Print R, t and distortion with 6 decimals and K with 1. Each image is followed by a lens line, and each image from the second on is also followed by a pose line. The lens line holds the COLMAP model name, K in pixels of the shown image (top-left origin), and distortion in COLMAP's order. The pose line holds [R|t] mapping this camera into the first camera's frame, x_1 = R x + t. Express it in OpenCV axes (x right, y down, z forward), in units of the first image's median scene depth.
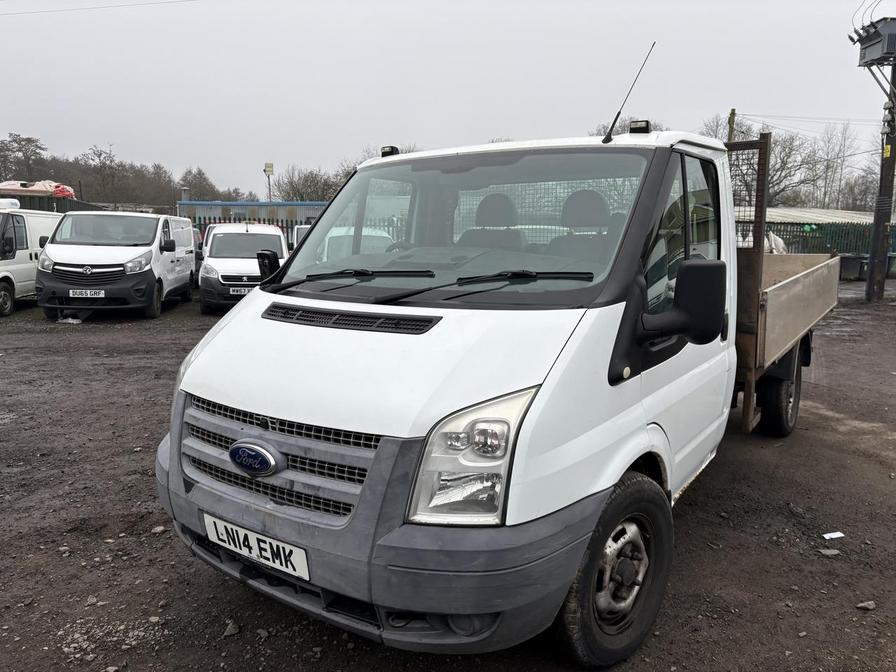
lens RADIAL K [[691.6, 0, 448.0], [0, 691.6, 336.0], [0, 0, 1]] dist [0.034292, -0.041535]
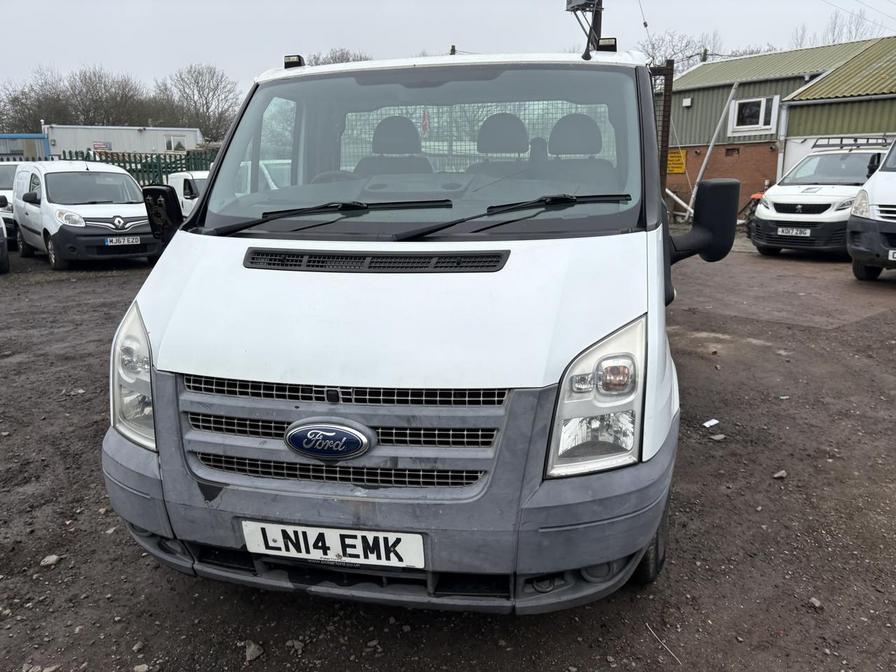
lens RADIAL K [[691.6, 0, 448.0], [0, 691.6, 336.0], [0, 0, 1]] dist [0.034292, -0.041535]
pose [[0.907936, -0.112303, 0.403781, -0.465178], [0.076778, 0.991695, 0.103176, -0.015854], [-0.412015, -0.062676, 0.909019, 0.220011]]
